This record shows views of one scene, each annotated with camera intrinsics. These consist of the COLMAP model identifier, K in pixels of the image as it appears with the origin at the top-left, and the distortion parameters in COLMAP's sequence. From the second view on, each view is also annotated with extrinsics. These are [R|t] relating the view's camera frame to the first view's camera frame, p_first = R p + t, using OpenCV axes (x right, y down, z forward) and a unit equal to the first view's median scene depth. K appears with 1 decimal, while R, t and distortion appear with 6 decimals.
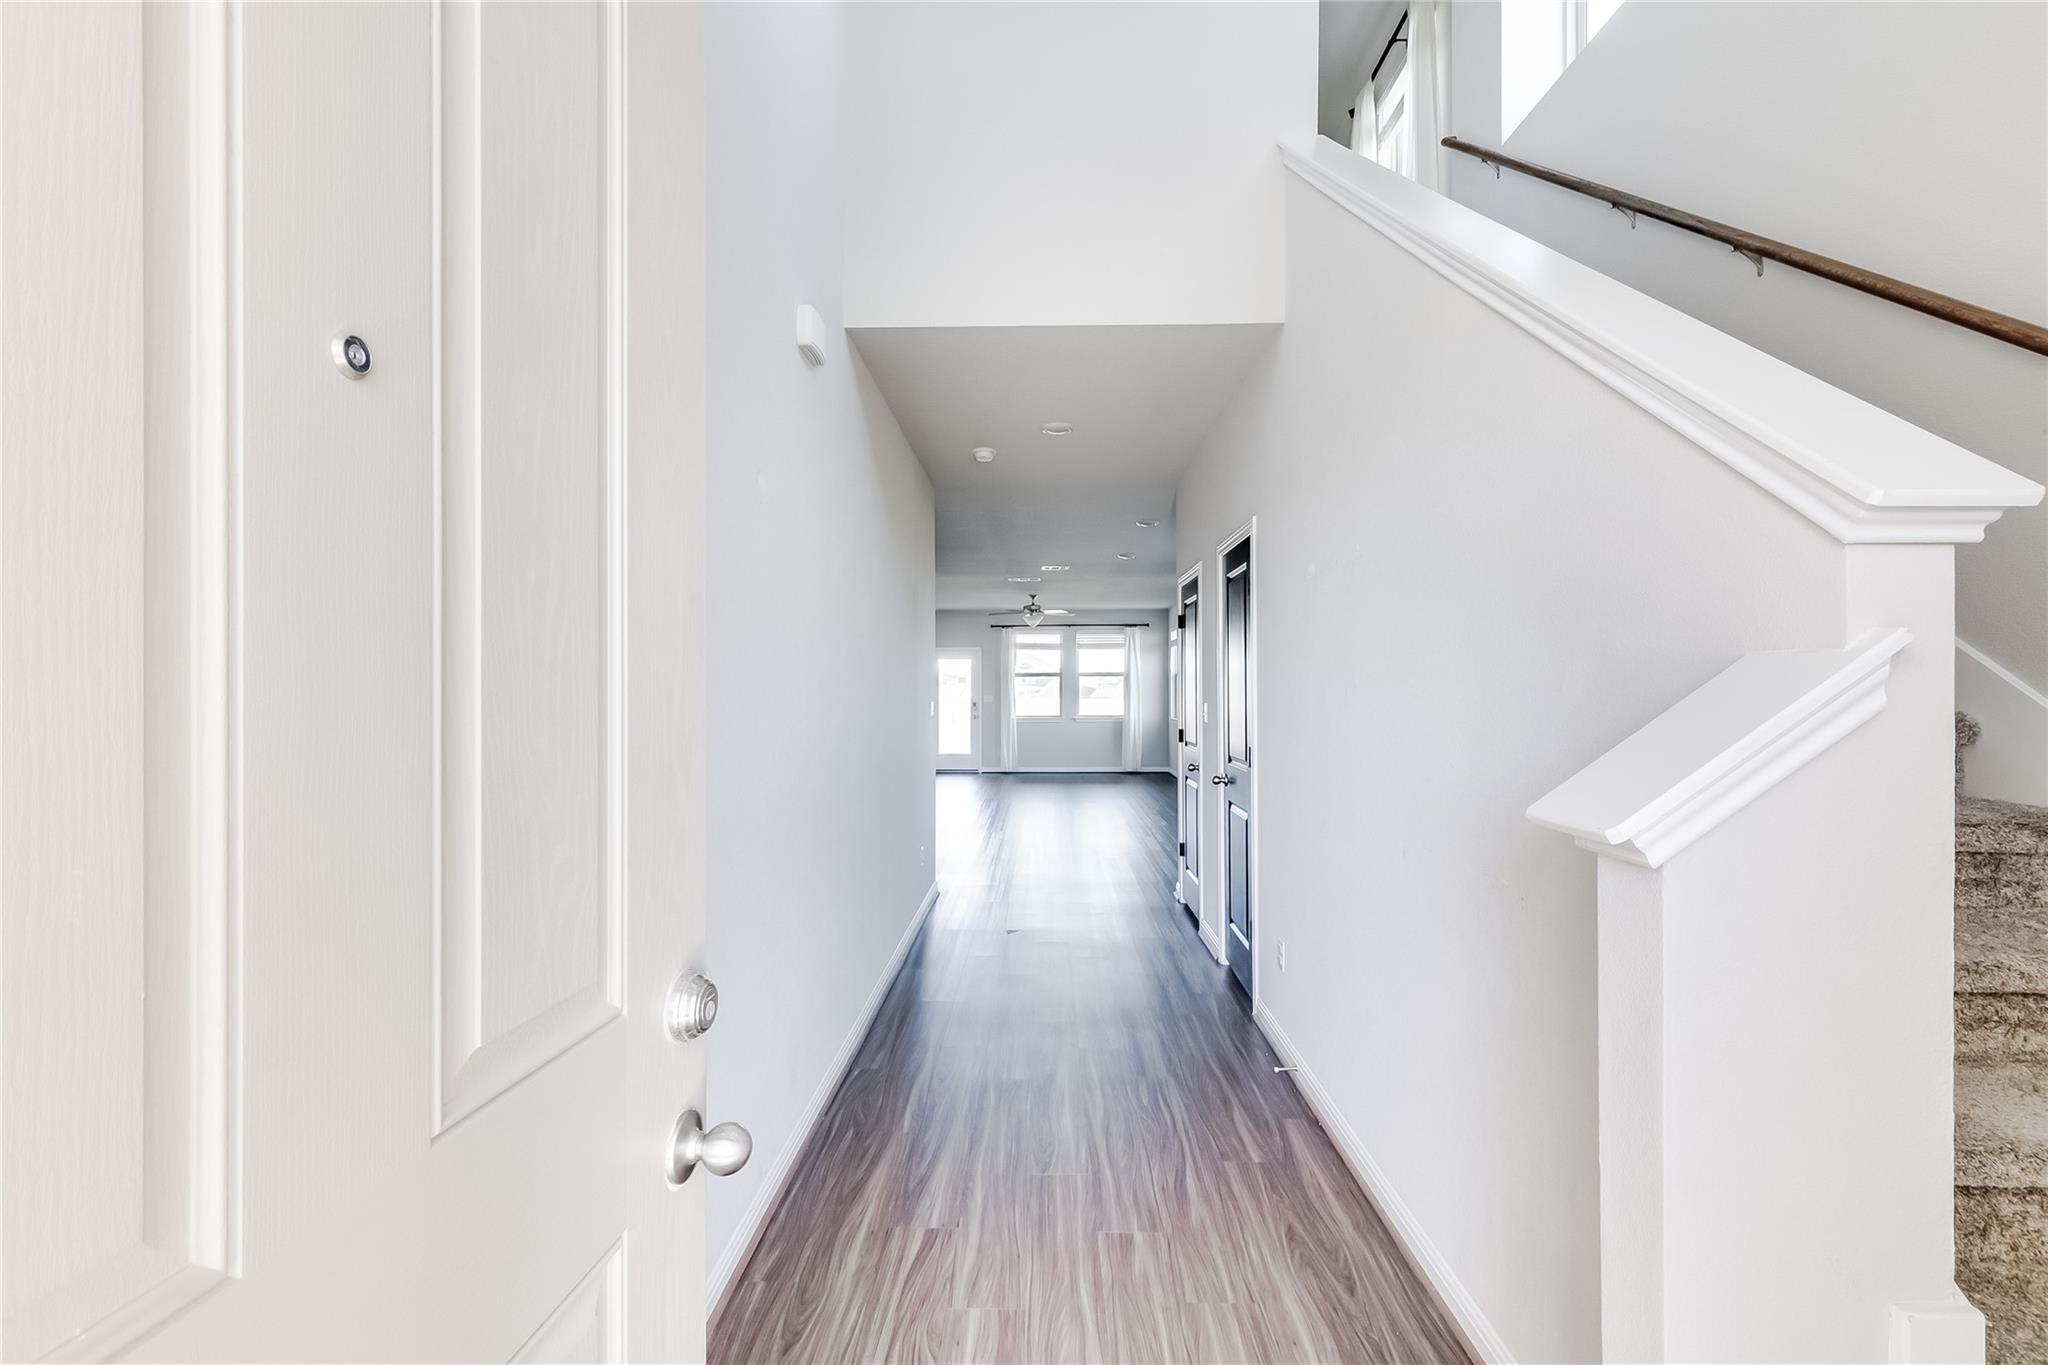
lens RADIAL K [[939.7, 0, 1024.7], [0, 939.7, 689.0], [0, 0, 1]] dist [0.003942, 0.000191]
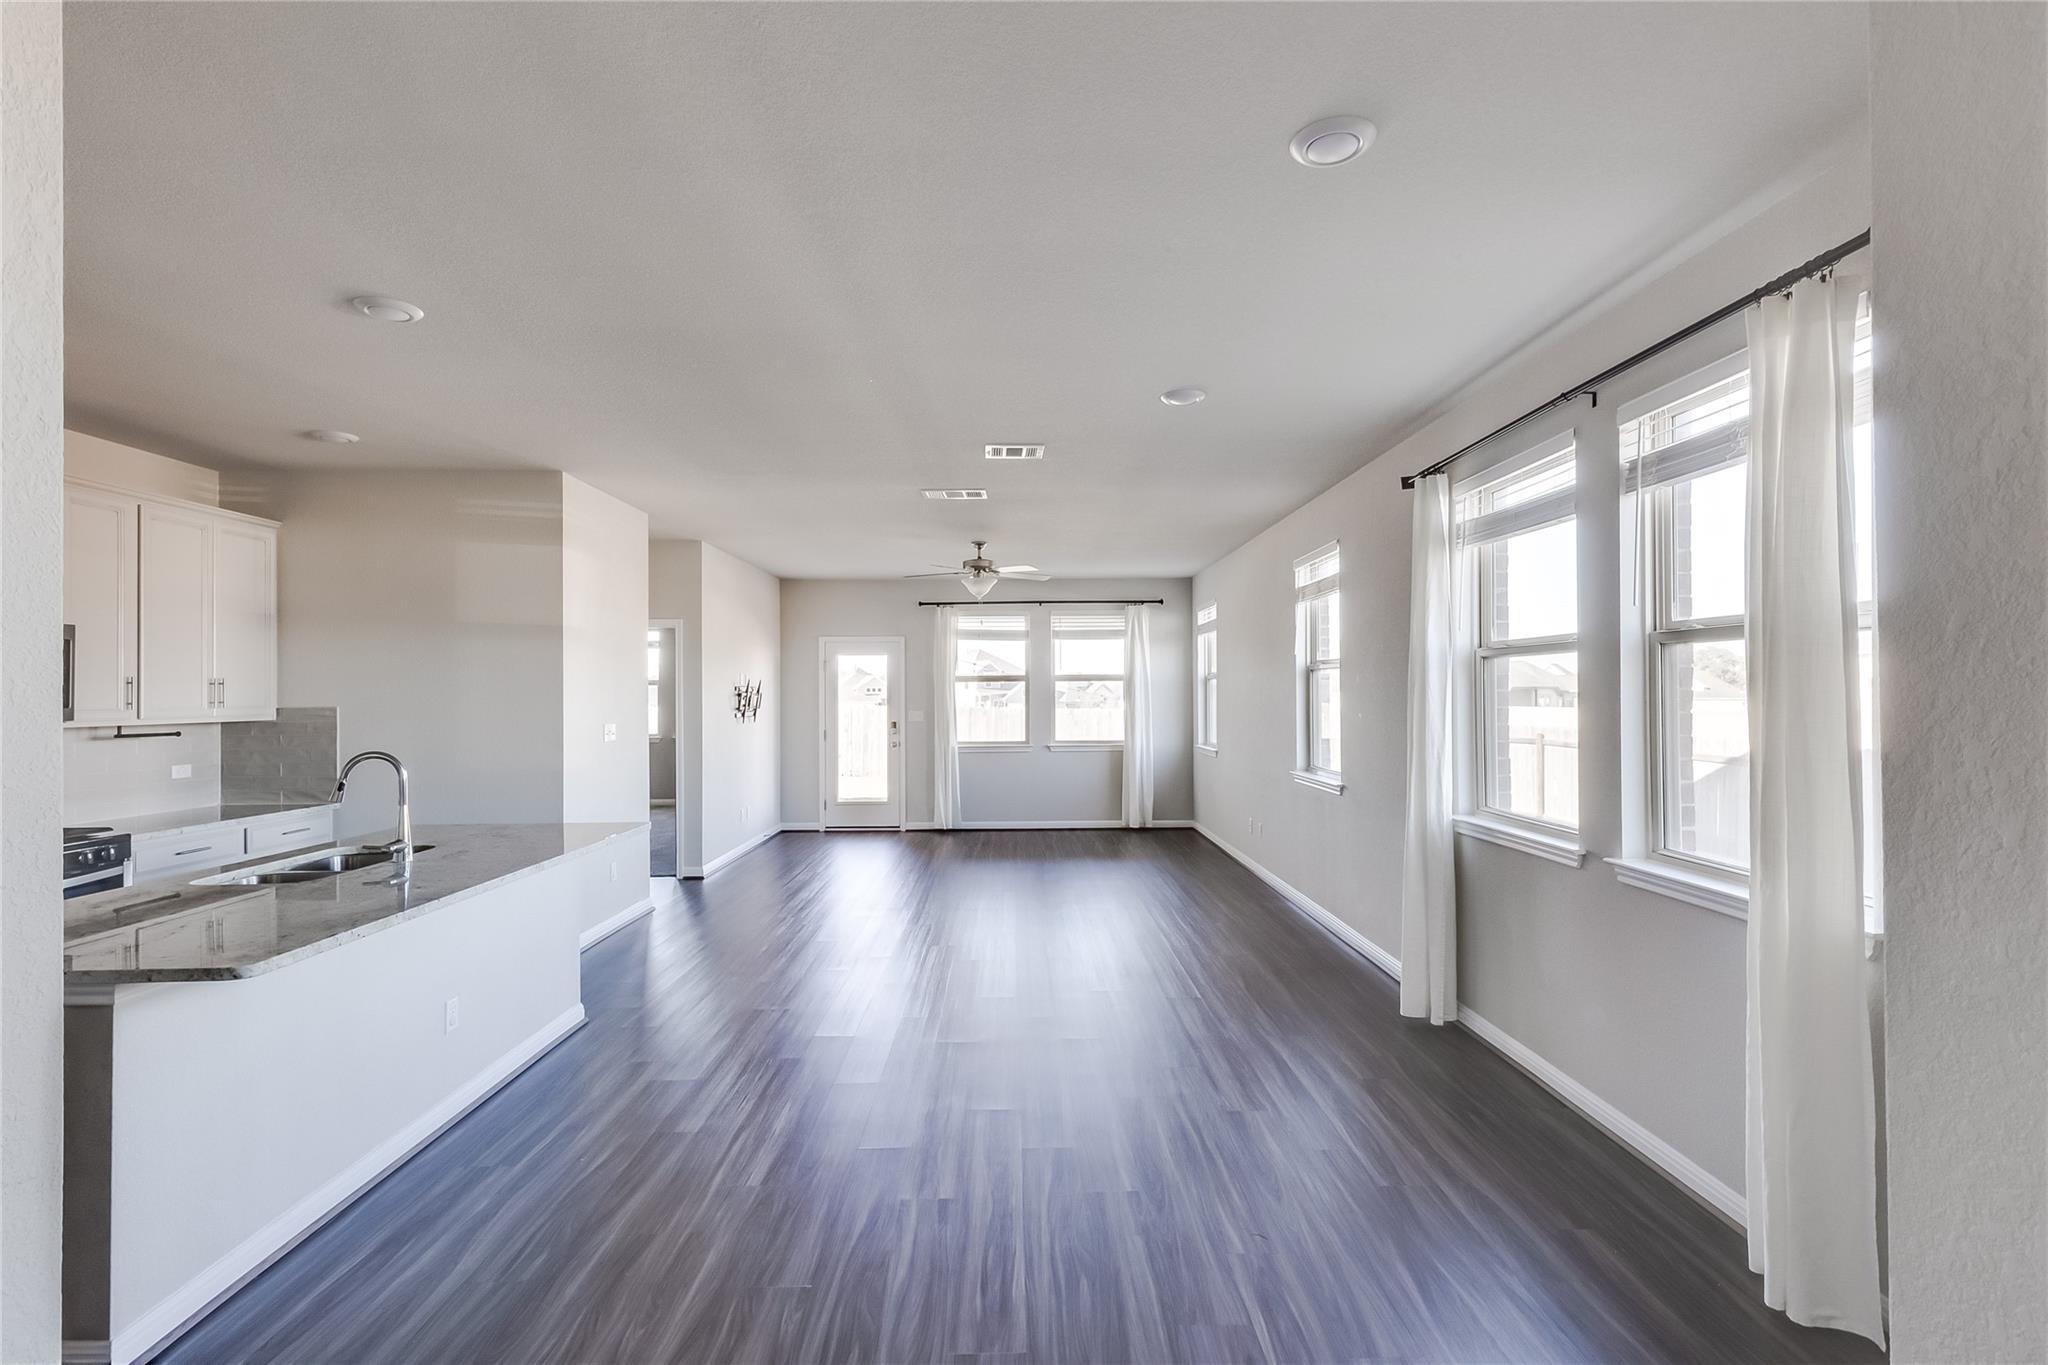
lens RADIAL K [[939.7, 0, 1024.7], [0, 939.7, 689.0], [0, 0, 1]] dist [0.003942, 0.000191]
pose [[0.999369, -0.001916, 0.035469, 0.013633], [0.002028, 0.999993, -0.003116, -0.005963], [-0.035463, 0.003186, 0.999366, 0.353526]]
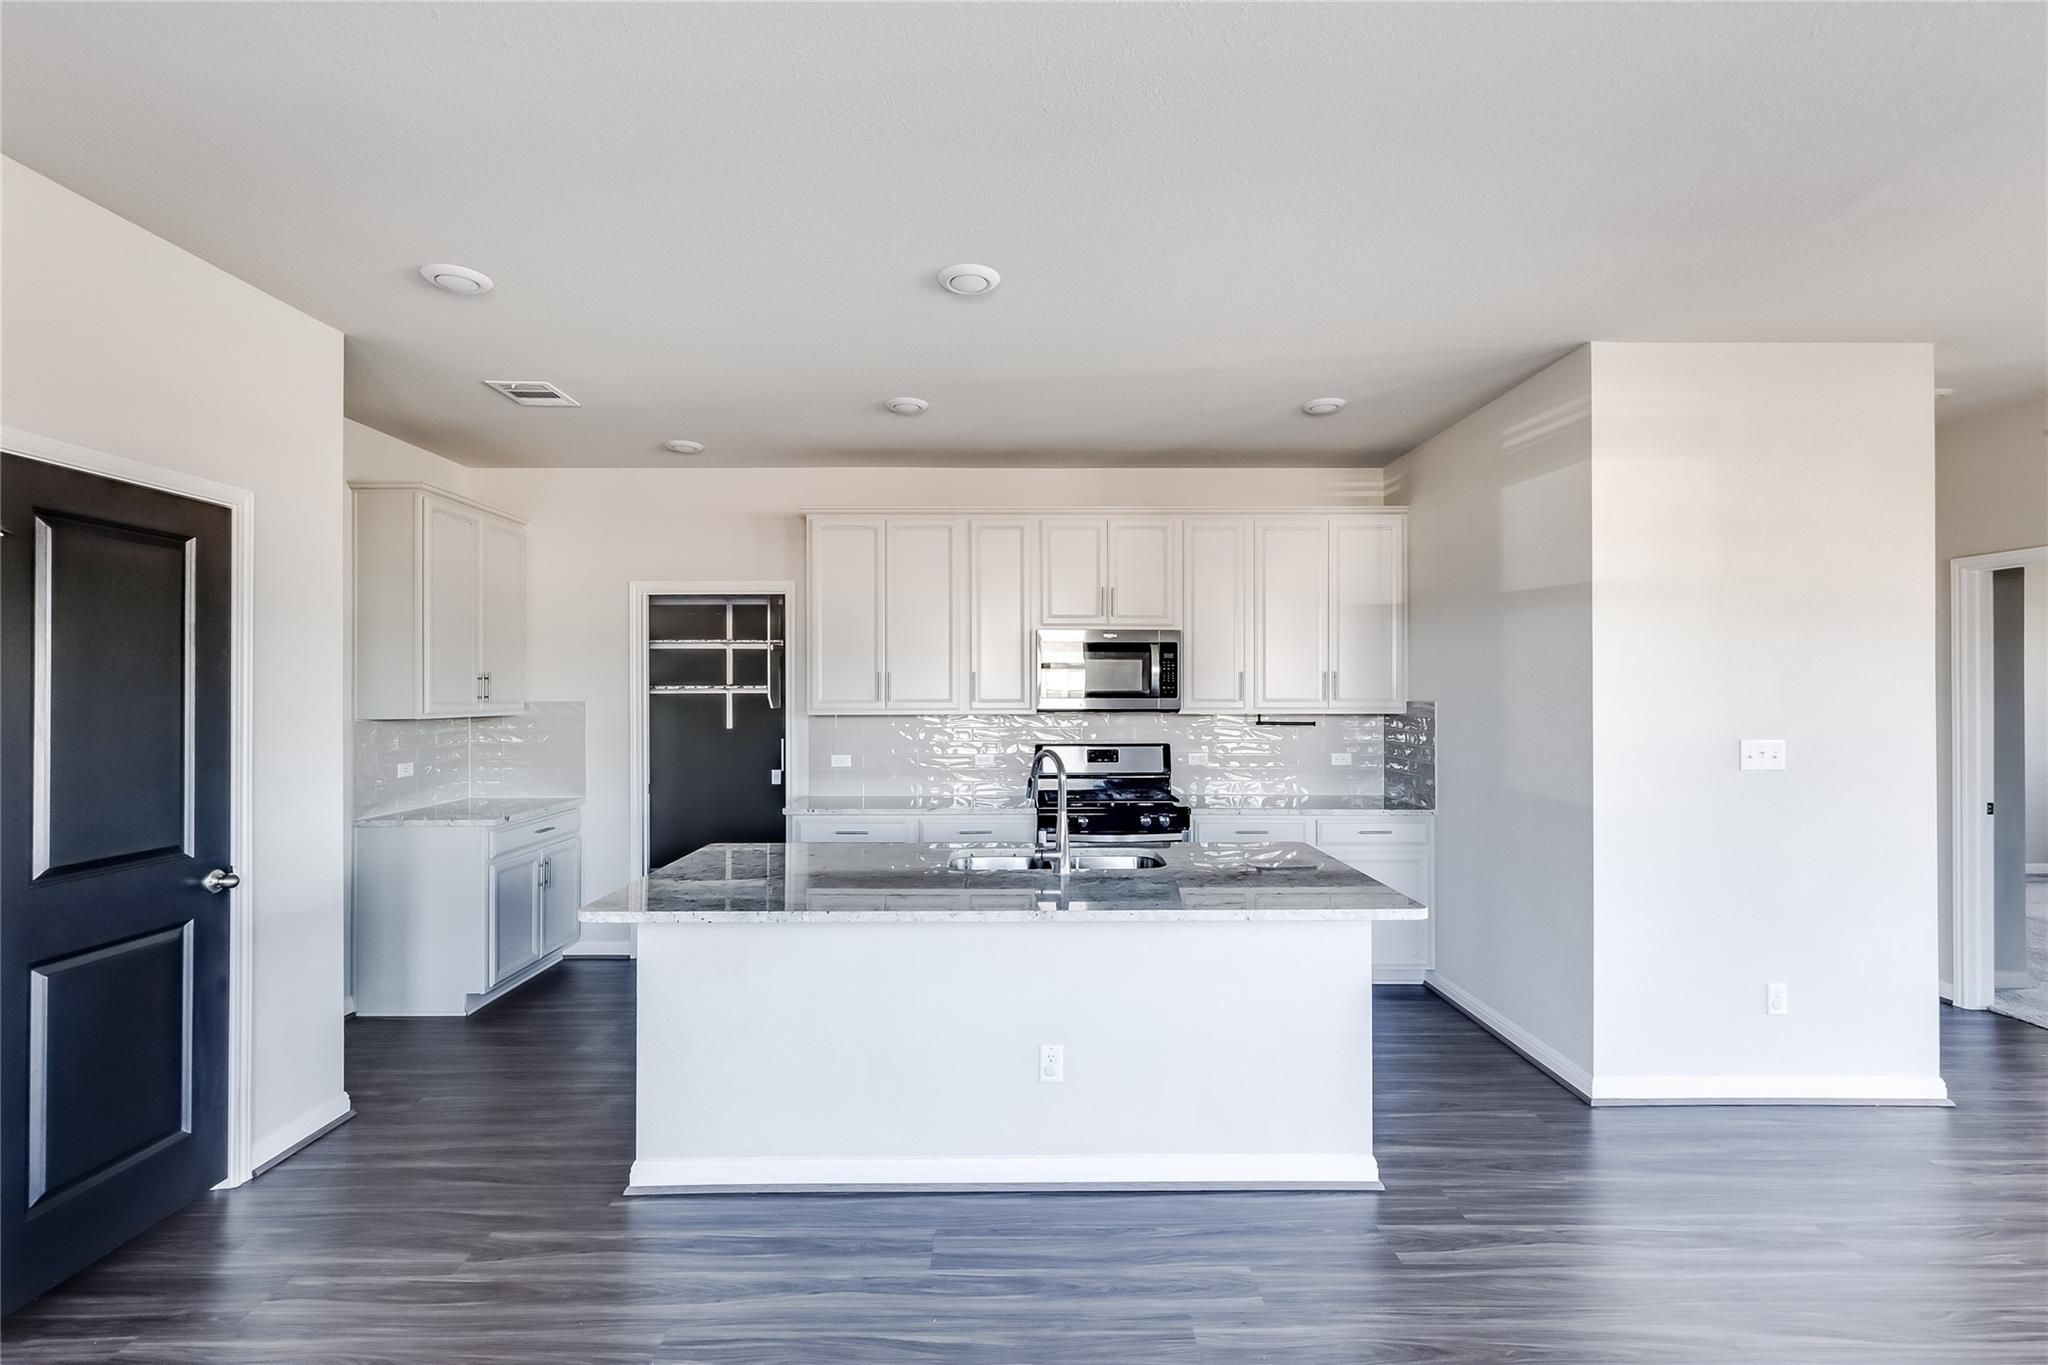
lens RADIAL K [[925.7, 0, 1024.0], [0, 925.7, 682.5], [0, 0, 1]] dist [0.003447, 0.000389]
pose [[0.030539, -0.003947, -0.999526, 0.070484], [0.001635, 0.999991, -0.003899, -0.006153], [0.999532, -0.001515, 0.030545, 0.559109]]
